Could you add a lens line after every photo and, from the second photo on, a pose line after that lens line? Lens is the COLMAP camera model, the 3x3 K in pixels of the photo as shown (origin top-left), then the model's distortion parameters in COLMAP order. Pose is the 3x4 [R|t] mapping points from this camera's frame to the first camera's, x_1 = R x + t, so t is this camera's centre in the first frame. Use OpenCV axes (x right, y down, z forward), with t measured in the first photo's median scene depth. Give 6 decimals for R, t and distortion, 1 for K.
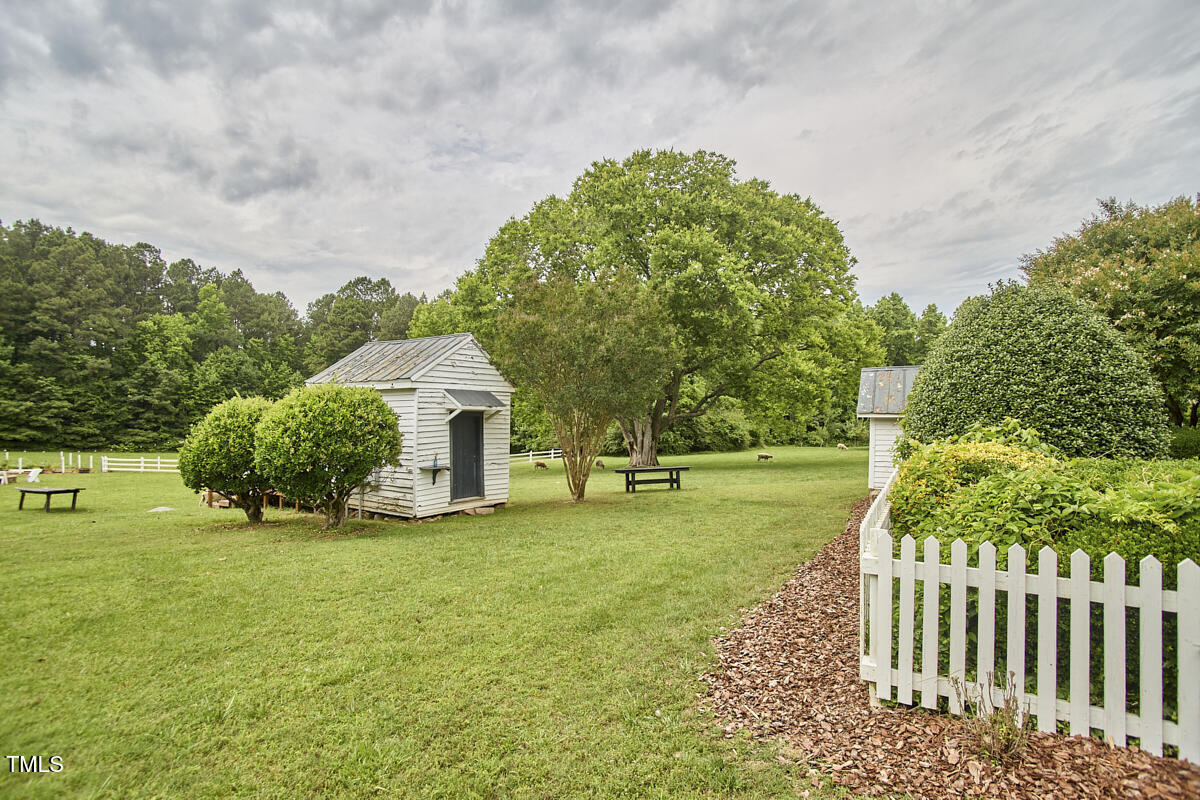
lens RADIAL K [[598.0, 0, 600.0], [0, 598.0, 400.0], [0, 0, 1]] dist [-0.012106, 0.000345]
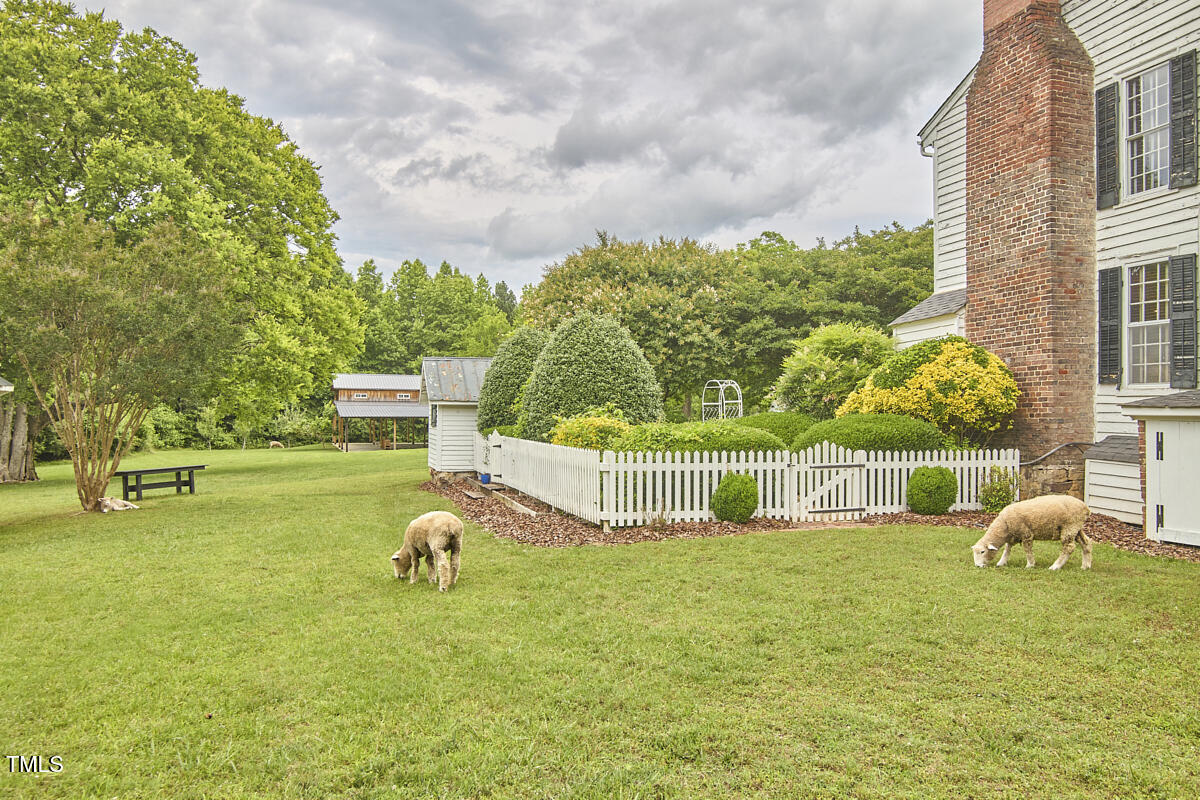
lens RADIAL K [[933.4, 0, 600.0], [0, 933.4, 400.0], [0, 0, 1]] dist [0.002095, 0.001626]
pose [[0.695479, 0.011937, 0.718448, -0.207140], [-0.025016, 0.999658, 0.007607, 0.000404], [-0.718111, -0.023264, 0.695539, -0.139574]]
